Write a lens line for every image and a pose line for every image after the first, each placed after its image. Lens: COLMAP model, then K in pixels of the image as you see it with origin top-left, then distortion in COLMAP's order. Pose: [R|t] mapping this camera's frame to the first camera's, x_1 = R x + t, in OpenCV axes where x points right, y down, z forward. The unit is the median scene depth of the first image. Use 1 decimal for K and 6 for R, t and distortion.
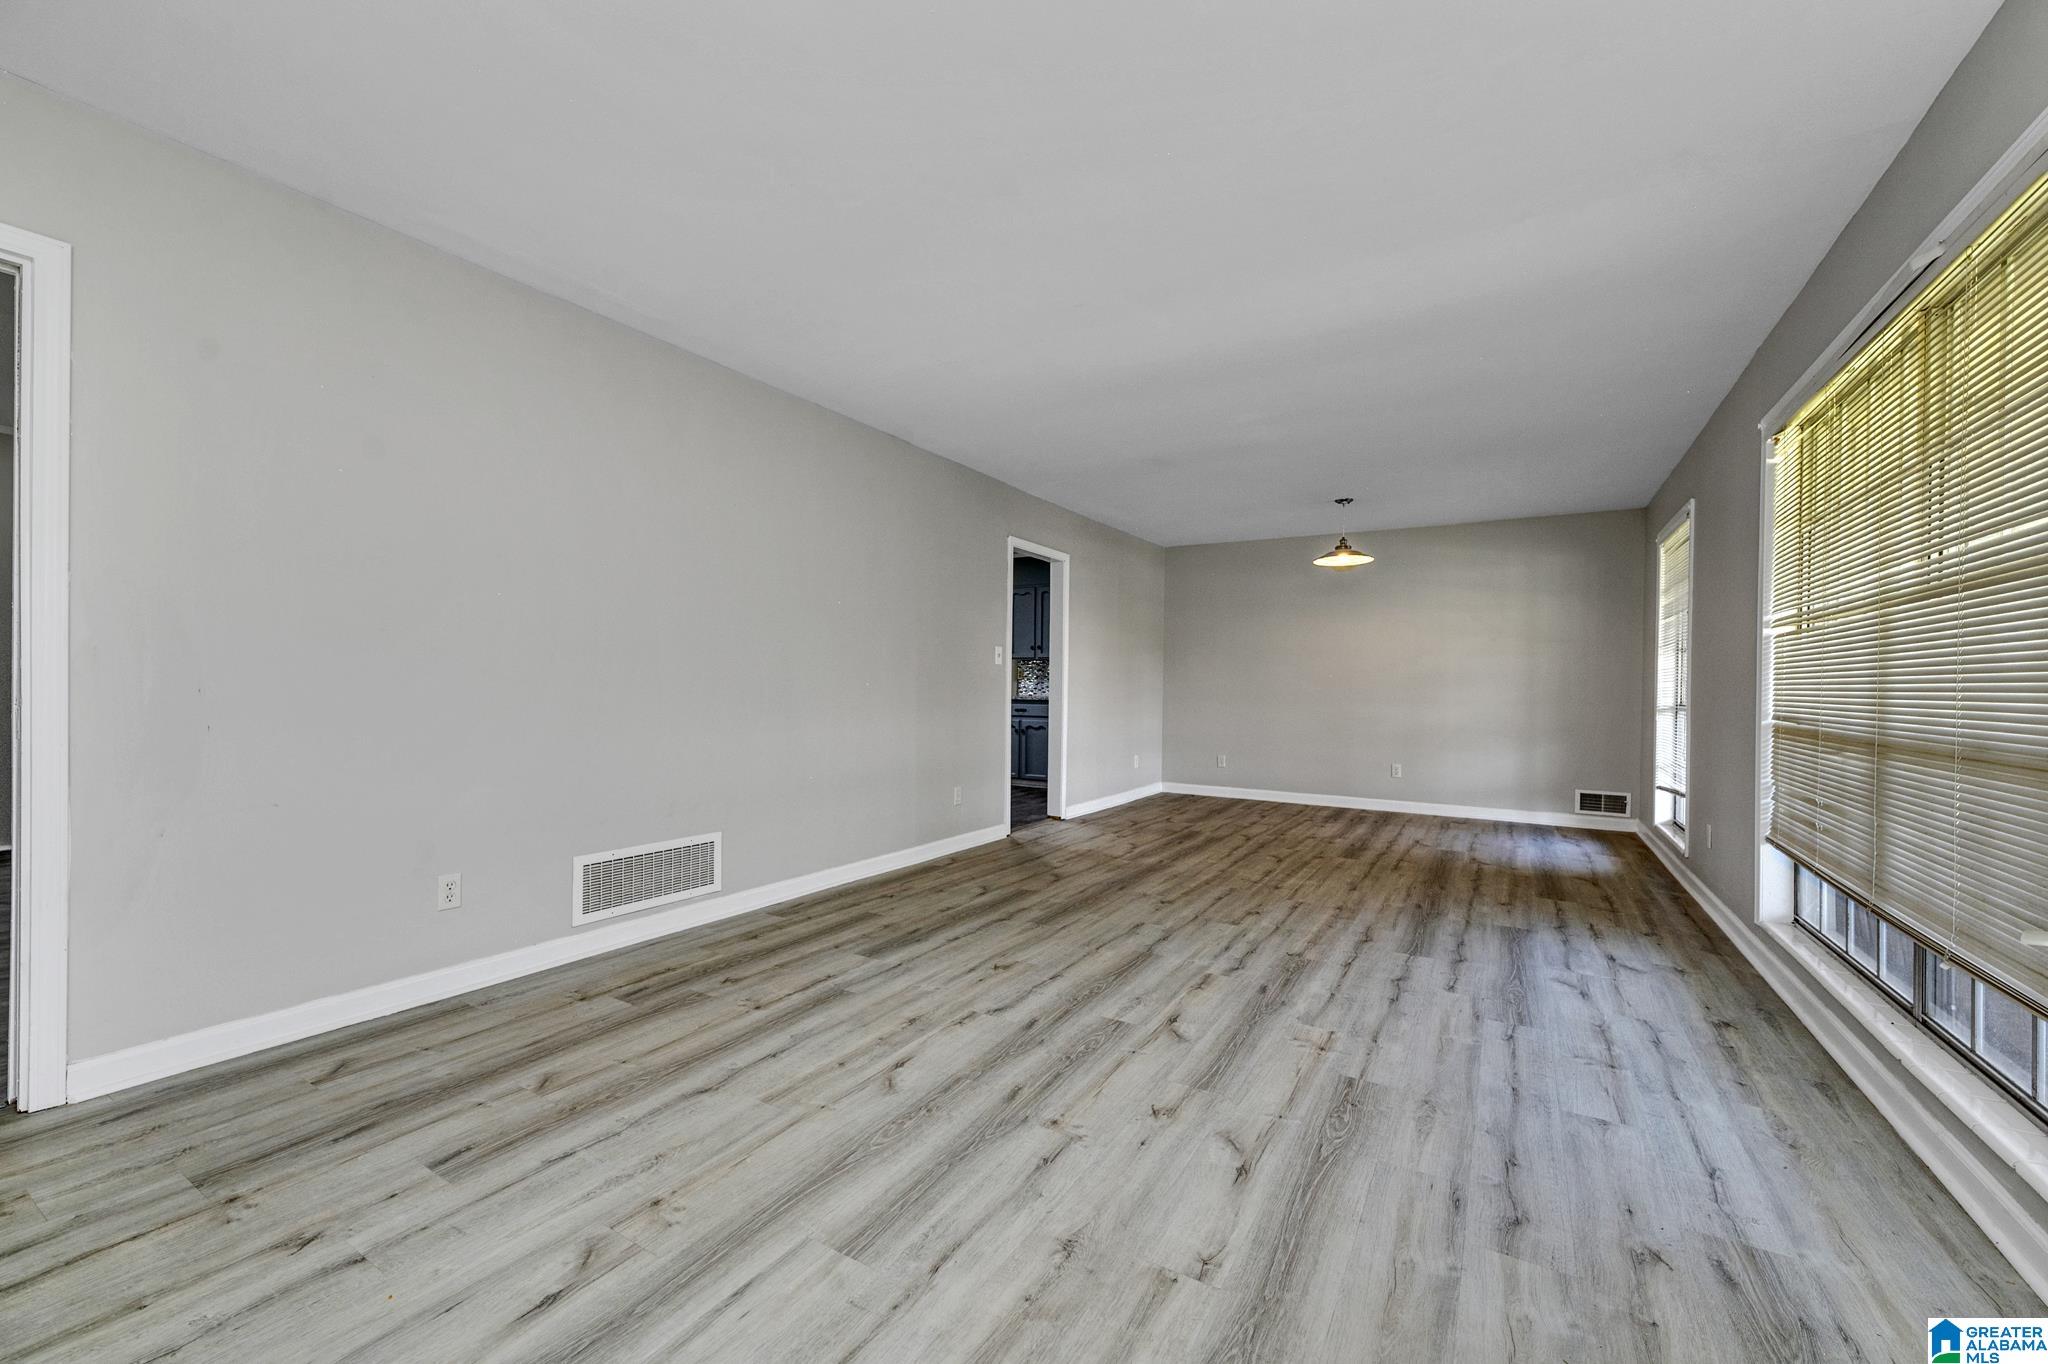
lens RADIAL K [[810.0, 0, 1030.3], [0, 810.0, 683.7], [0, 0, 1]] dist [0.006573, -0.000089]
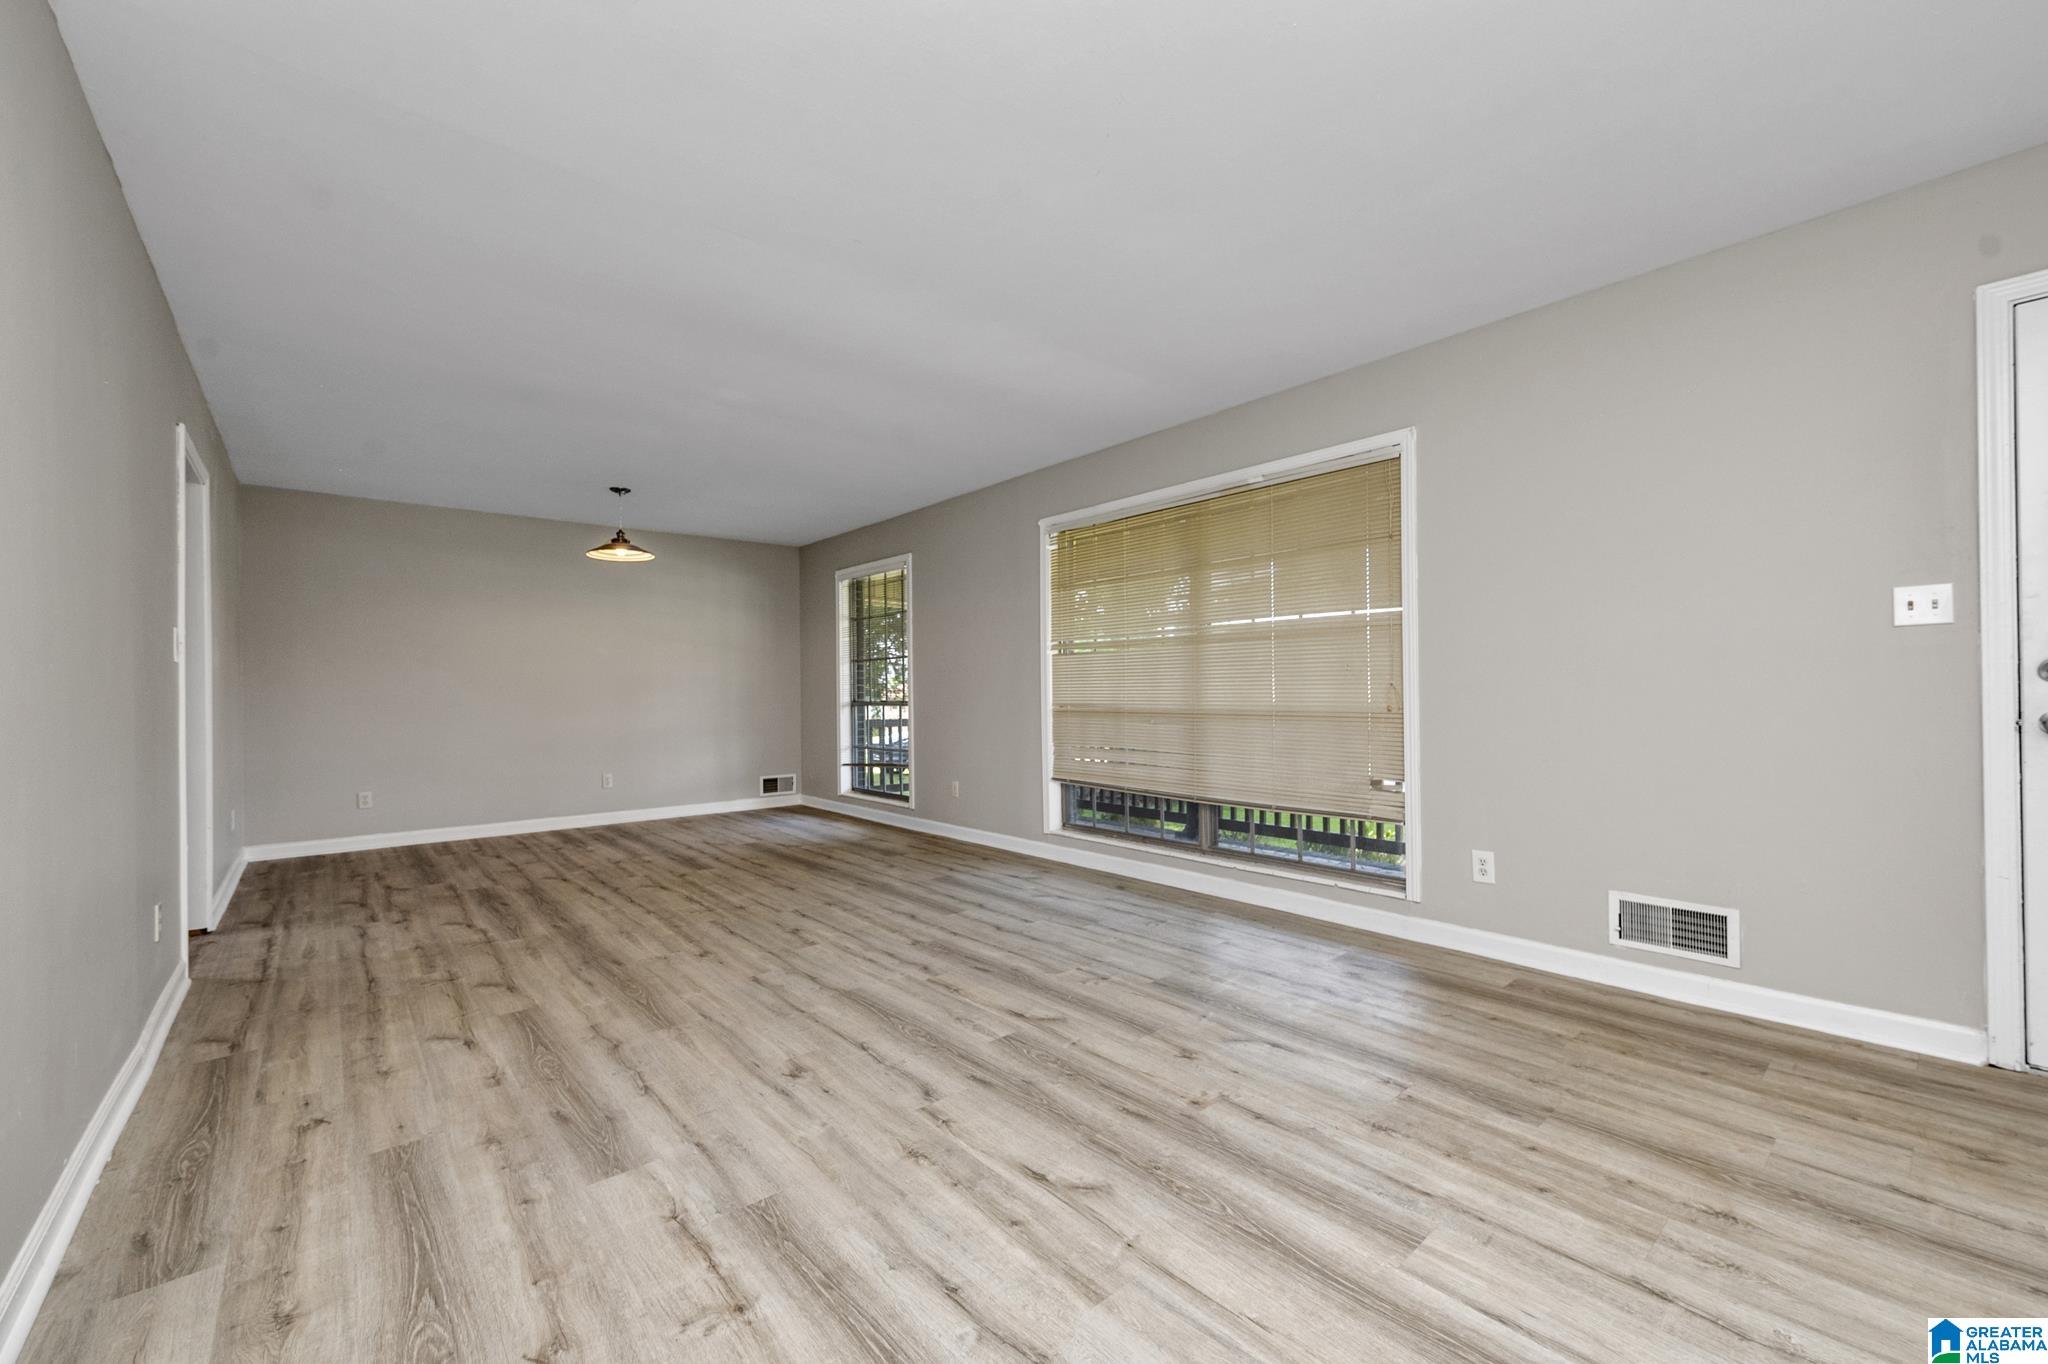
lens RADIAL K [[810.0, 0, 1009.0], [0, 810.0, 676.6], [0, 0, 1]] dist [0.006573, -0.000089]
pose [[0.323089, 0.002669, 0.946365, -0.698727], [0.011506, 0.999911, -0.006748, -0.006329], [-0.946299, 0.013070, 0.323029, 0.586419]]
